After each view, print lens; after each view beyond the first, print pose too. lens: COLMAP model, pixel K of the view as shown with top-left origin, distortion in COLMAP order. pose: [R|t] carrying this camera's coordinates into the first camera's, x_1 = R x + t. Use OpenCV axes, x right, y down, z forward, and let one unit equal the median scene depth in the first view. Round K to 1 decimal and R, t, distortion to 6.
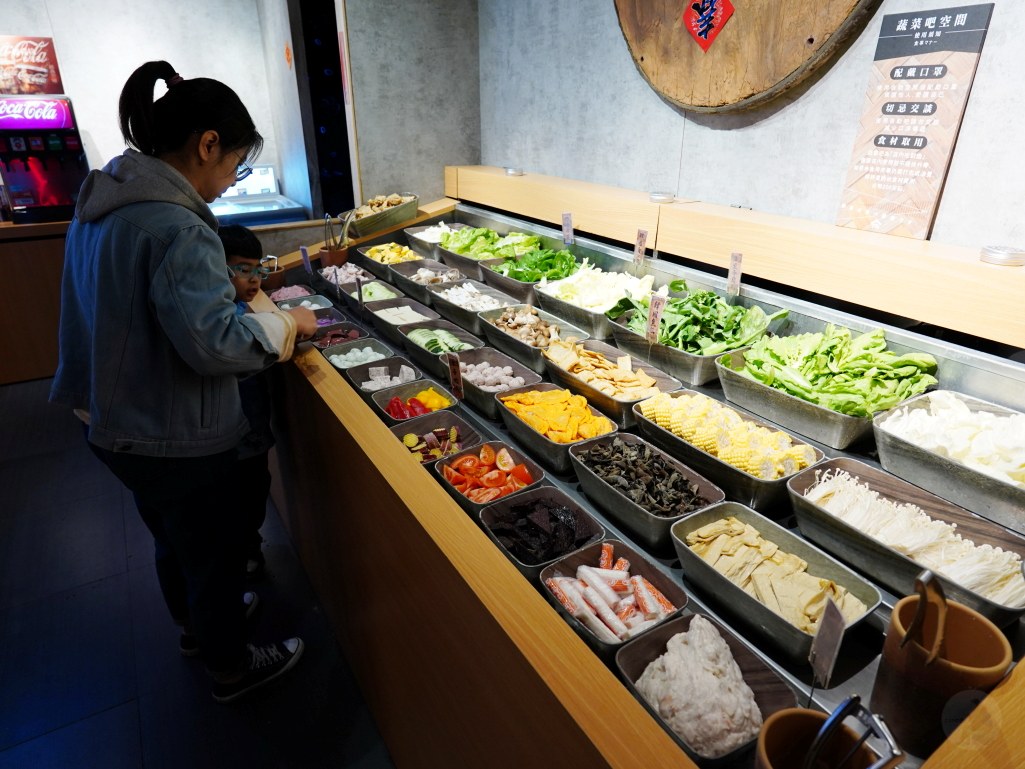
lens RADIAL K [[606.3, 0, 503.9], [0, 606.3, 354.3], [0, 0, 1]] dist [-0.015805, 0.010711]
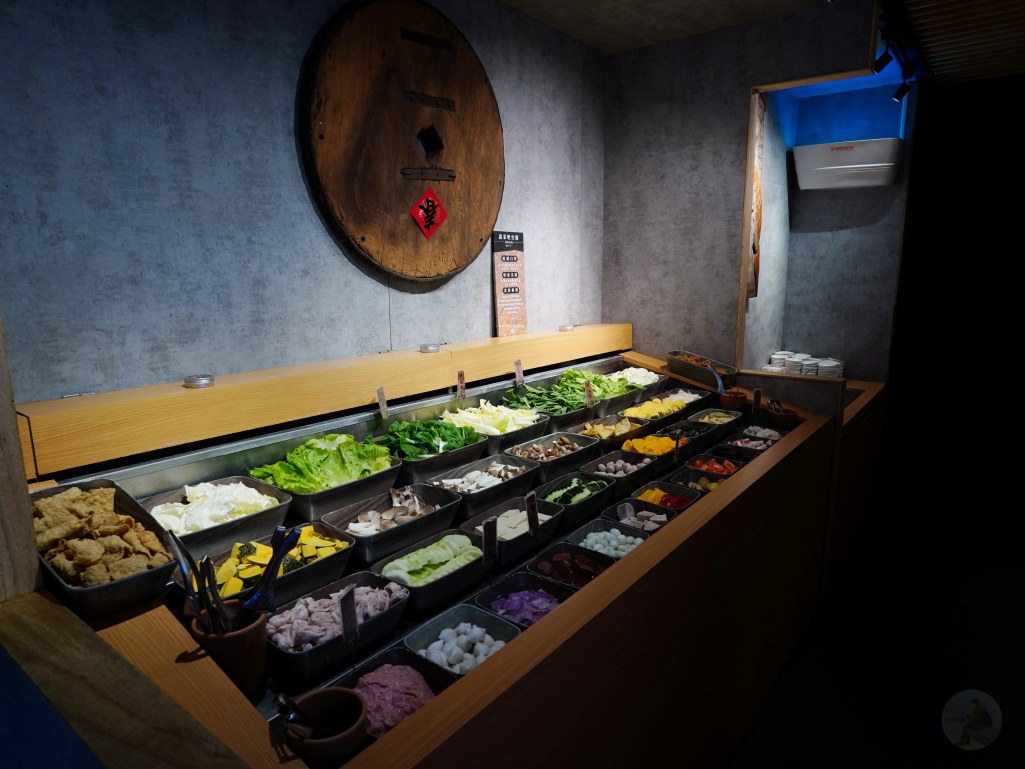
lens RADIAL K [[606.3, 0, 518.8], [0, 606.3, 376.9], [0, 0, 1]] dist [-0.015805, 0.010711]
pose [[-0.316038, -0.169666, 0.933452, -0.848902], [0.373410, 0.882226, 0.286780, -0.440187], [-0.872172, 0.439194, -0.215462, 1.013689]]
